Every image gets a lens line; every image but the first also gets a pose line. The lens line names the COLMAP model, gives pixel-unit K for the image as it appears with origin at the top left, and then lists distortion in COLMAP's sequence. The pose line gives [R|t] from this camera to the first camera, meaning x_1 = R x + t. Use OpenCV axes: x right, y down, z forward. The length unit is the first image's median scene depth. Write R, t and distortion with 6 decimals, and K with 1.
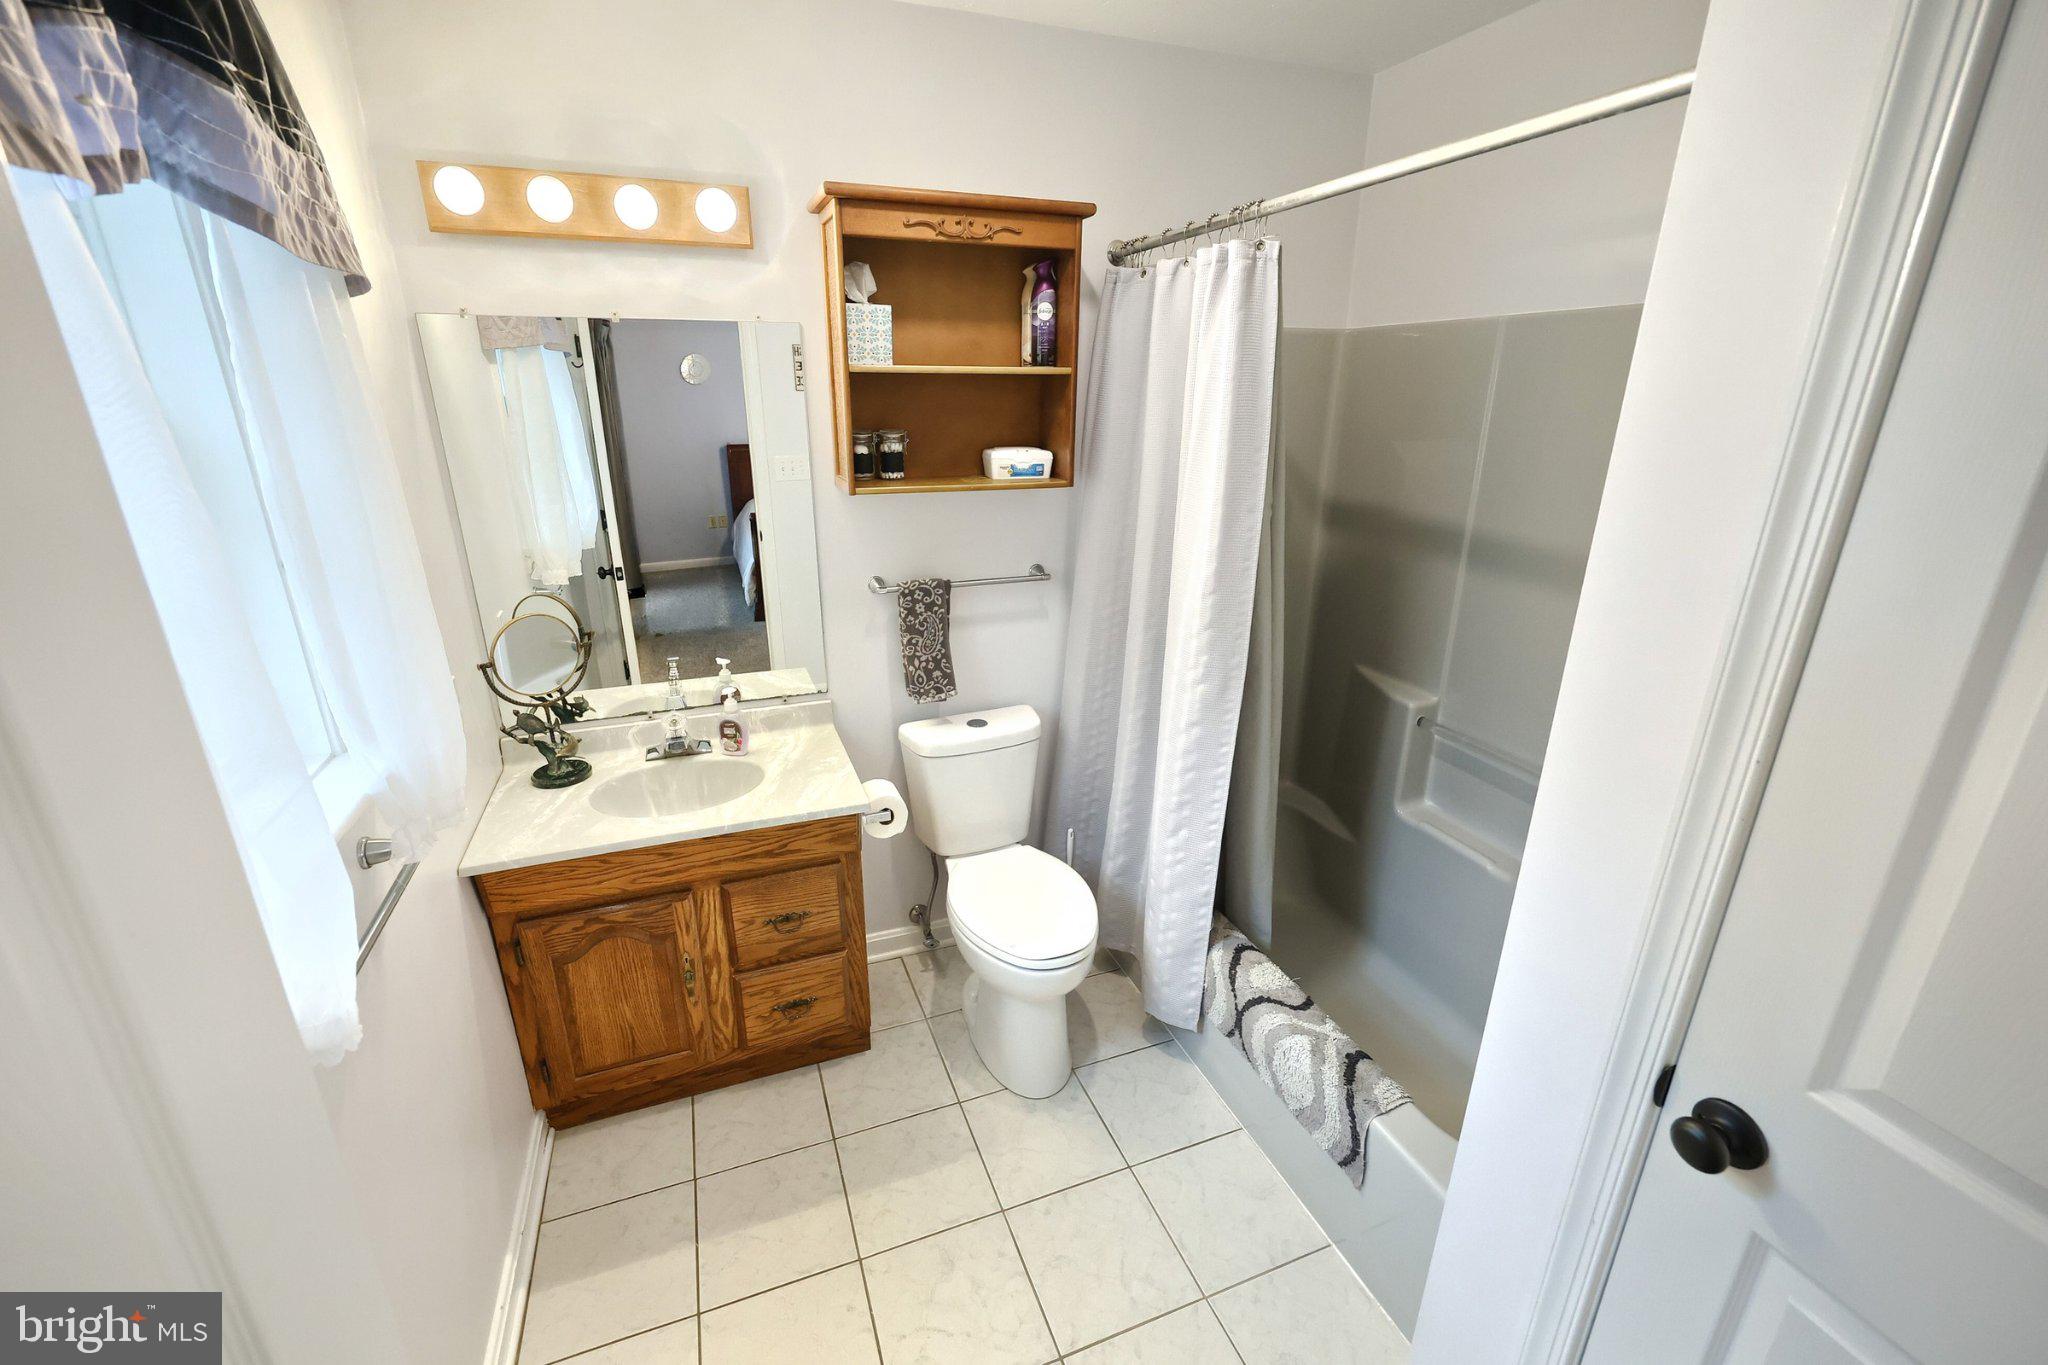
lens RADIAL K [[824.9, 0, 1020.5], [0, 824.9, 671.6], [0, 0, 1]] dist [0.004466, 0.000084]
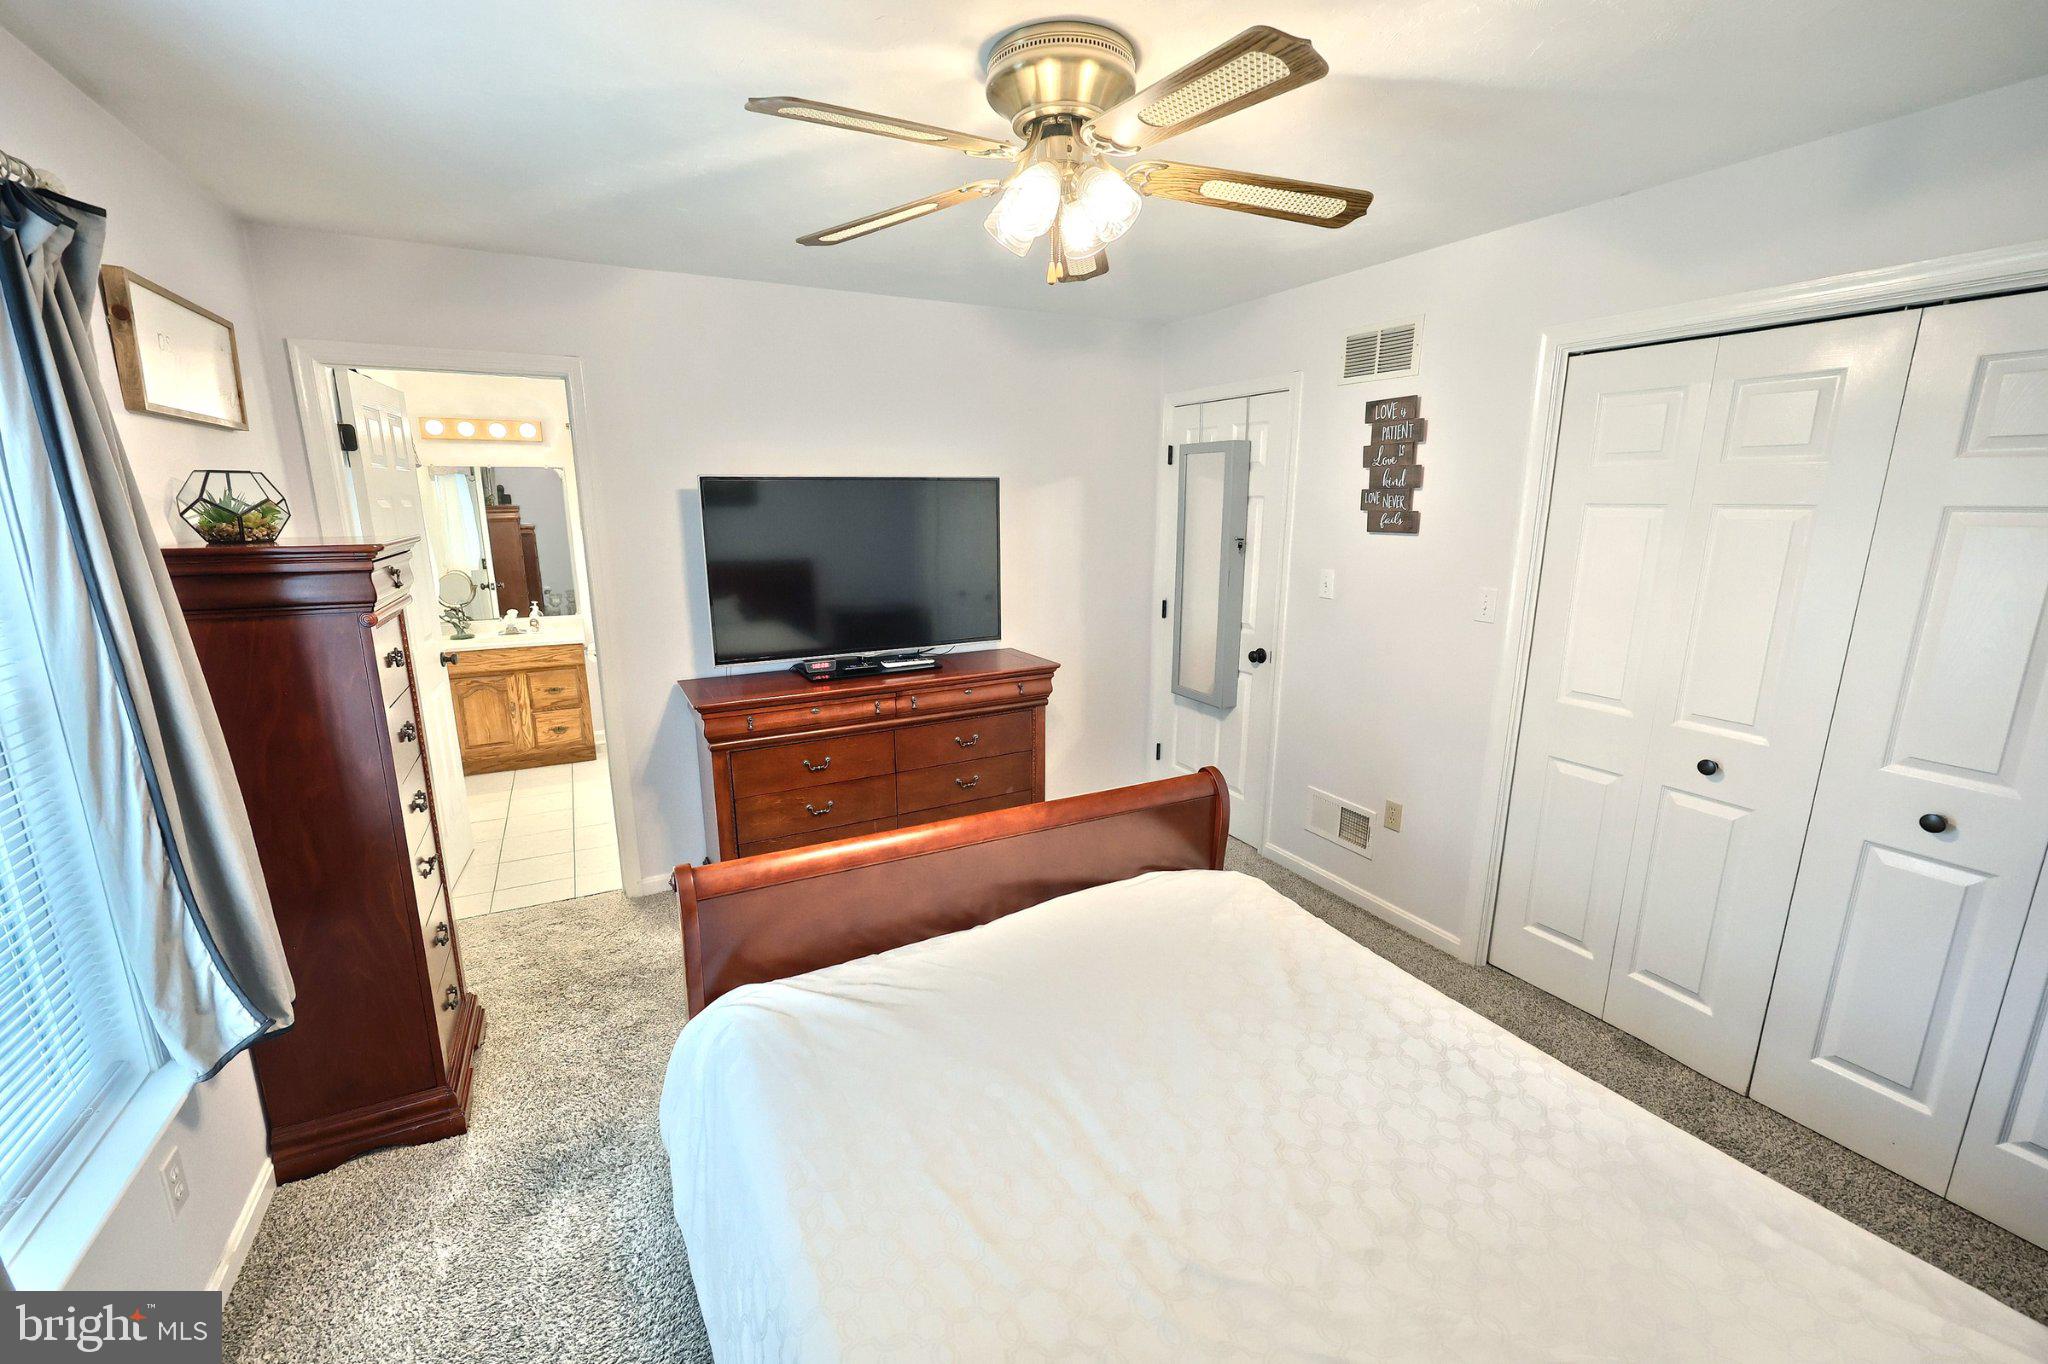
lens RADIAL K [[824.9, 0, 1018.4], [0, 824.9, 685.9], [0, 0, 1]] dist [0.004466, 0.000084]
pose [[0.994048, -0.029394, 0.104906, 0.906072], [0.040383, 0.993735, -0.104213, 0.624817], [-0.101186, 0.107829, 0.989007, -1.736193]]
